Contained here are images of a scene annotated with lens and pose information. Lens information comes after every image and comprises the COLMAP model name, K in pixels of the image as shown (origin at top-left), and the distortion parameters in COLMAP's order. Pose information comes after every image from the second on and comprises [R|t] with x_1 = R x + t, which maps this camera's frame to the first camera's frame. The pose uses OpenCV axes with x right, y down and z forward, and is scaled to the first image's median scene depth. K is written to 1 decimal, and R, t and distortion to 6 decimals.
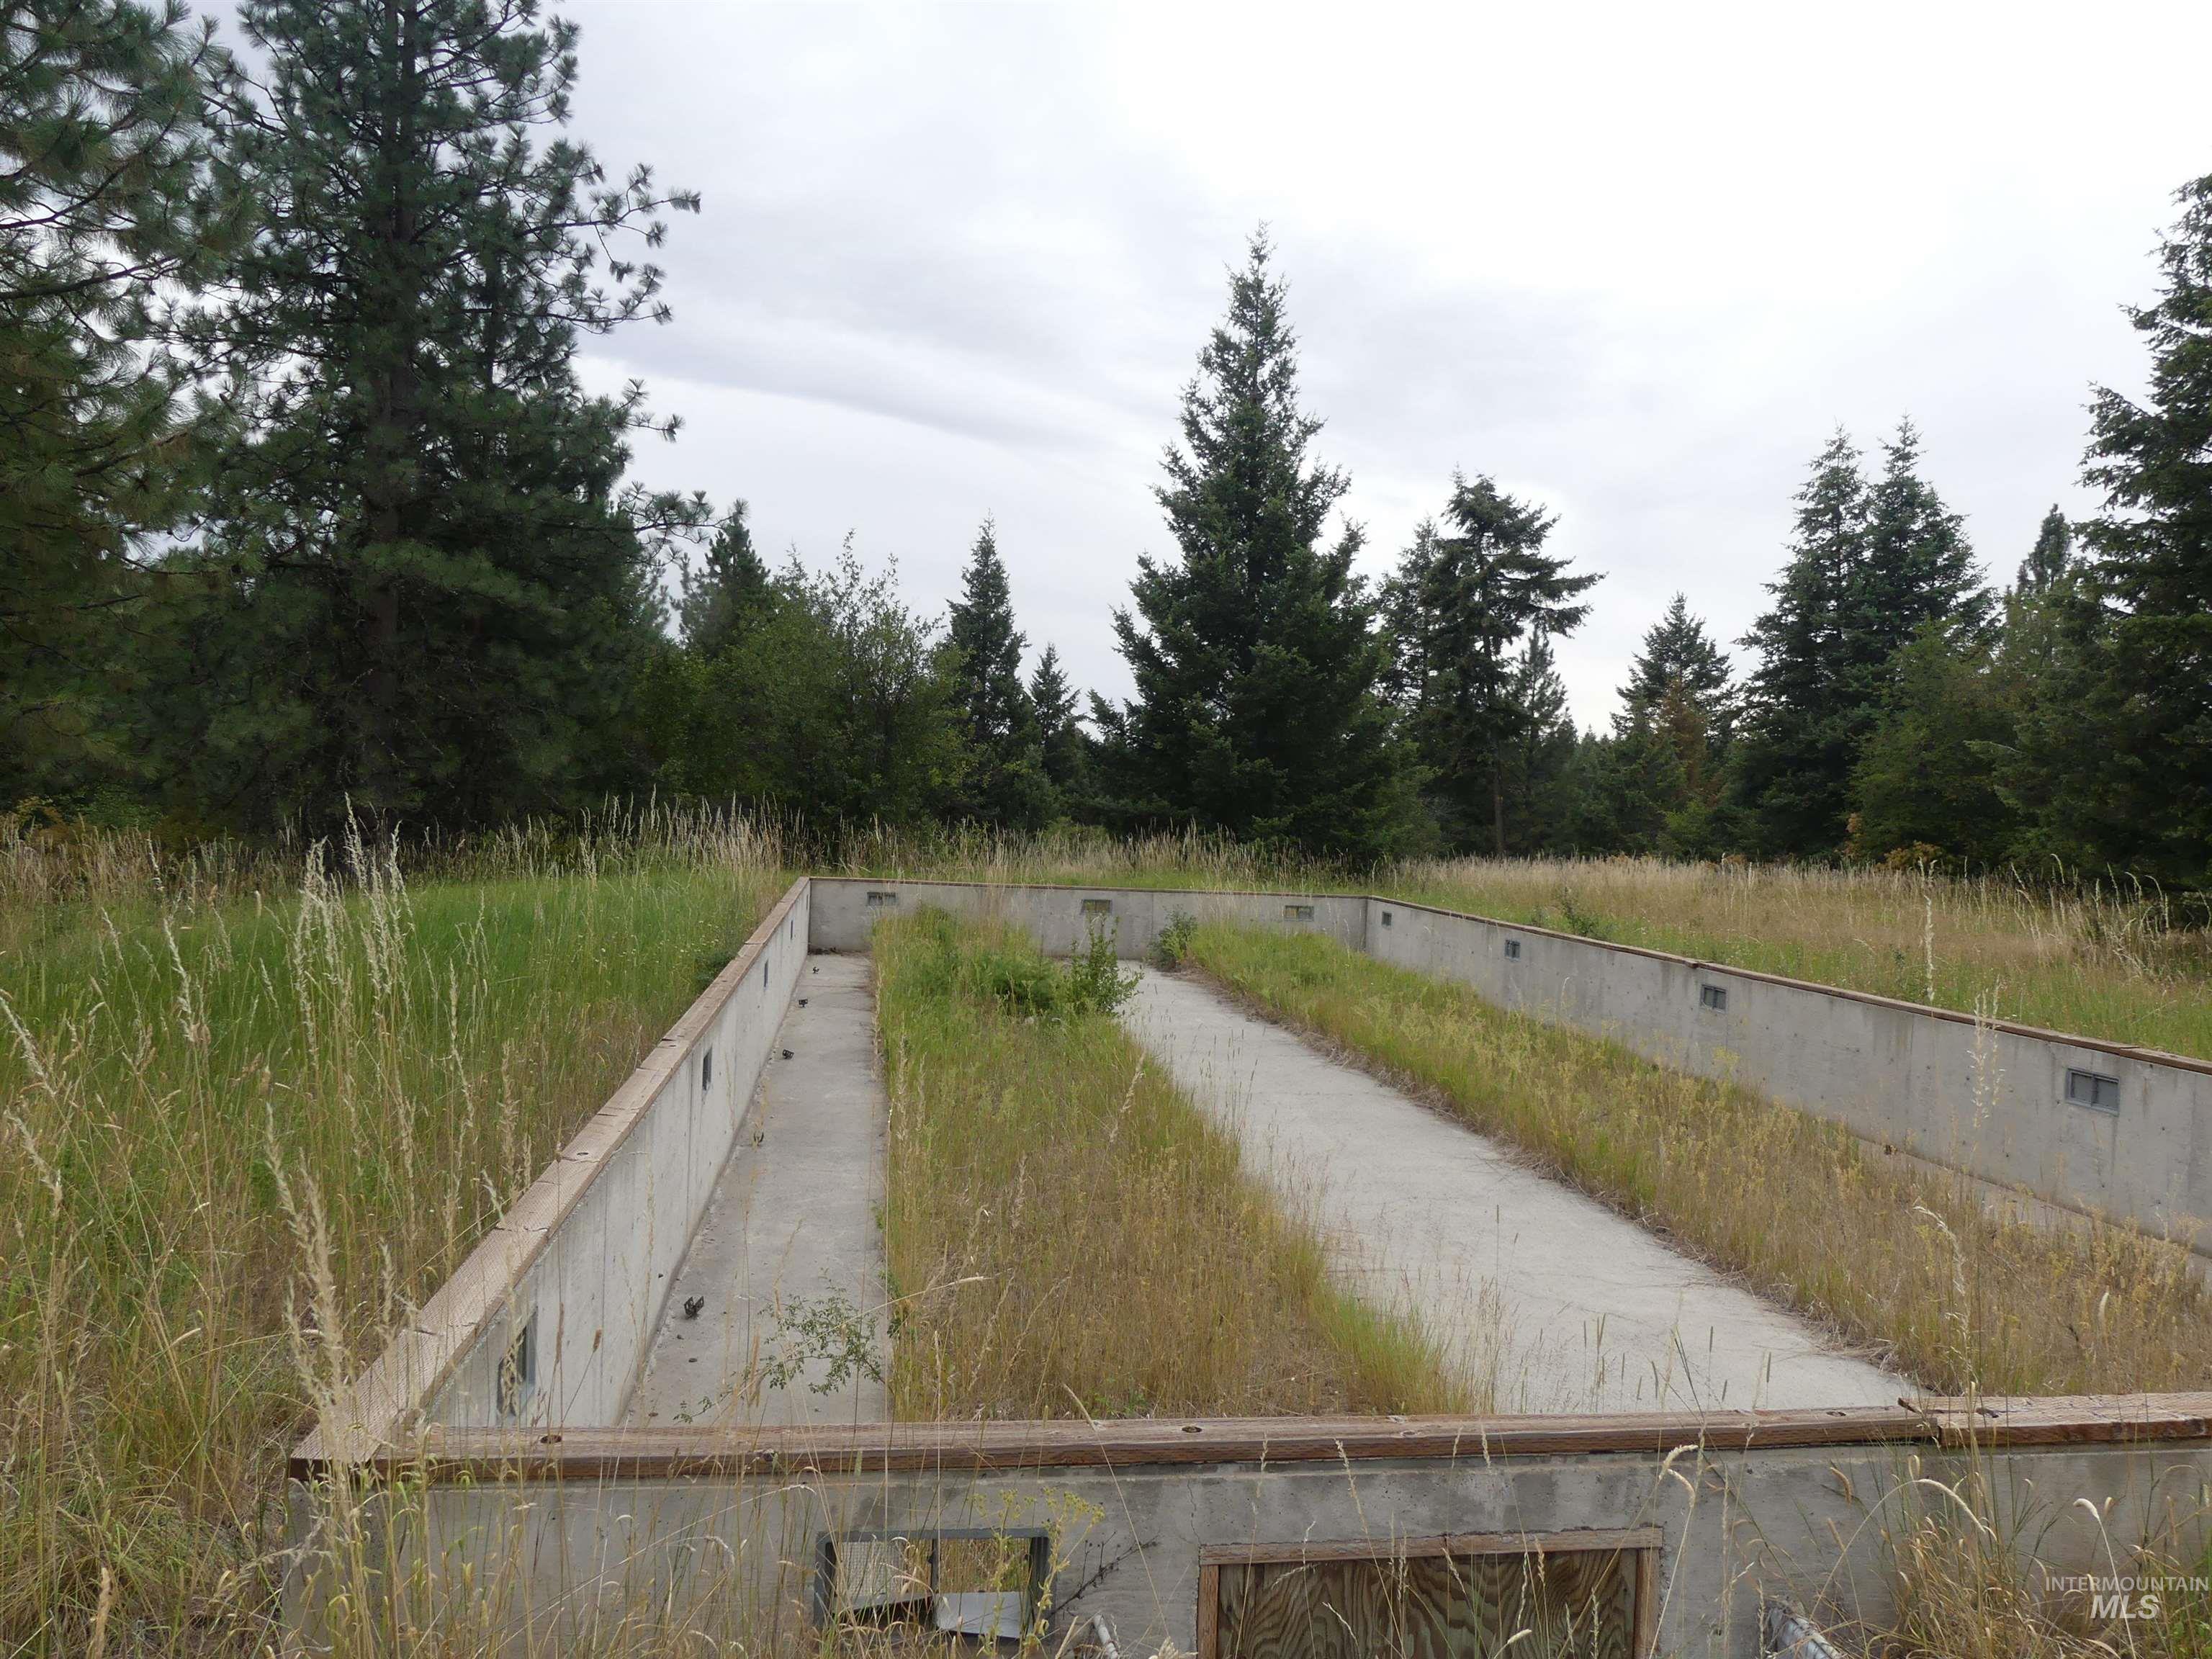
lens RADIAL K [[1678.4, 0, 1100.2], [0, 1678.4, 829.0], [0, 0, 1]] dist [-0.009369, -0.001793]
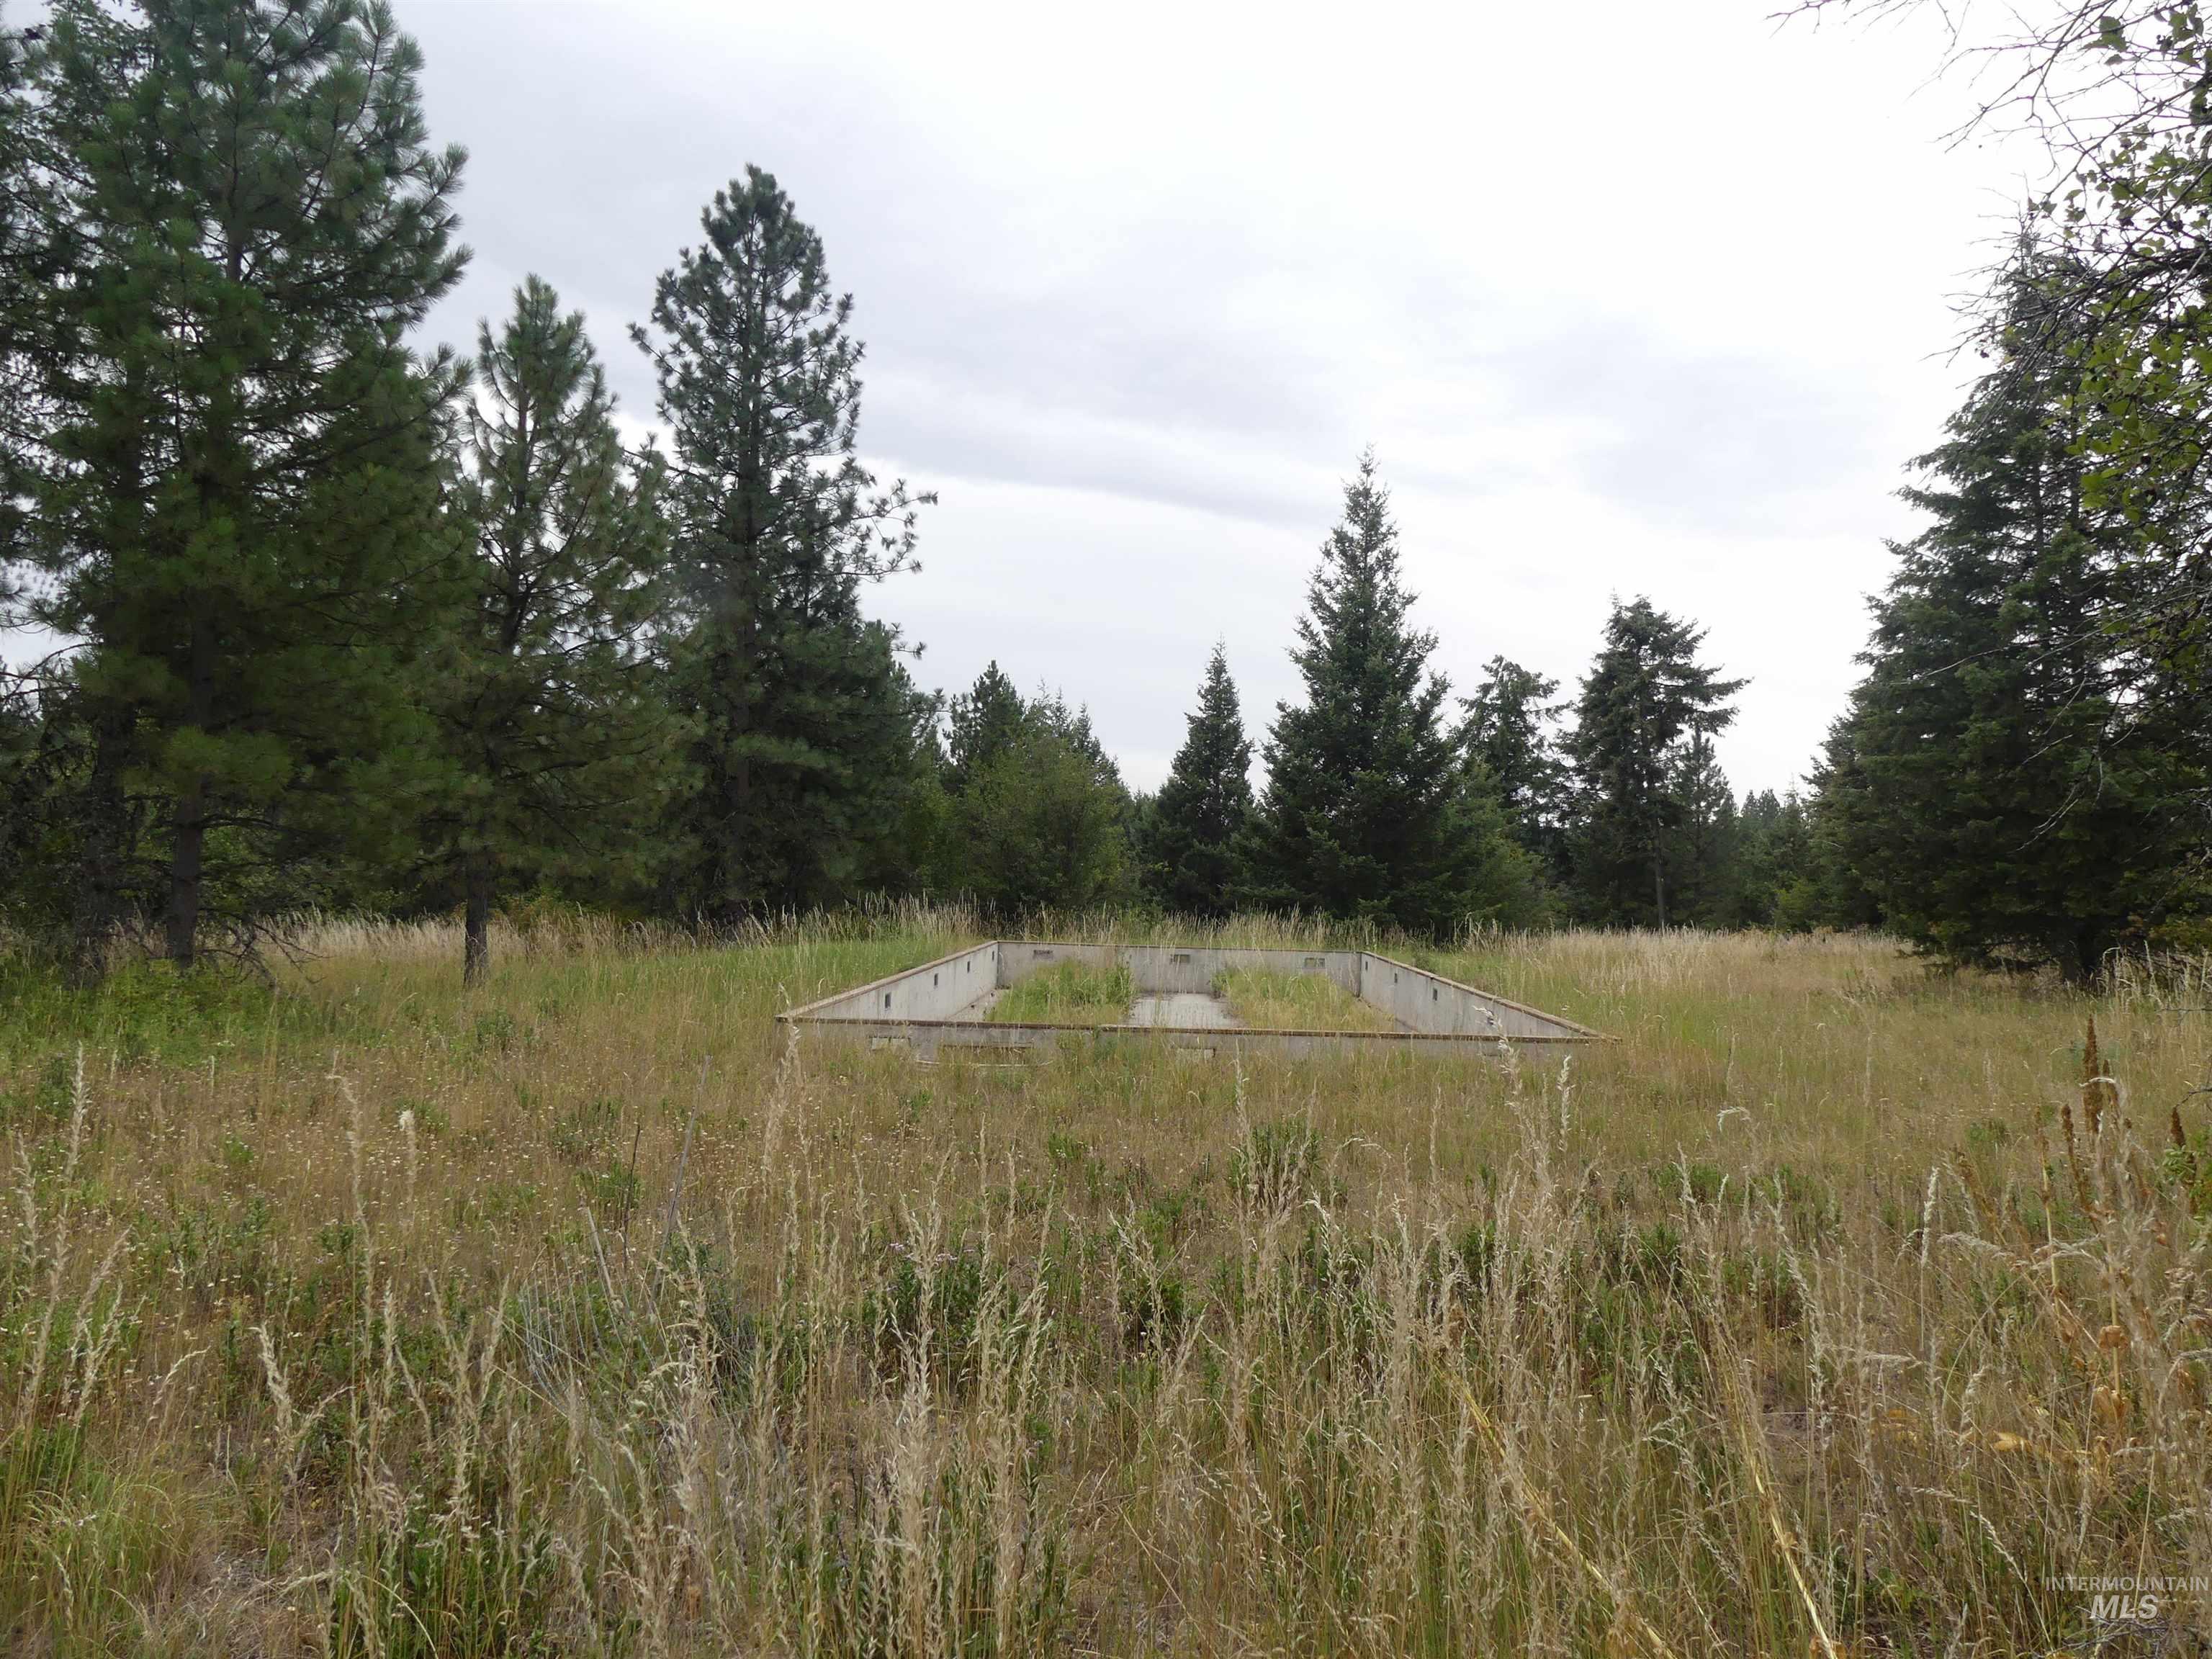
lens RADIAL K [[1674.4, 0, 1116.7], [0, 1674.4, 836.1], [0, 0, 1]] dist [-0.014616, 0.006670]
pose [[0.986320, -0.018795, -0.163768, 0.110340], [0.011160, 0.998813, -0.047417, 0.003435], [0.164465, 0.044940, 0.985359, -0.305766]]
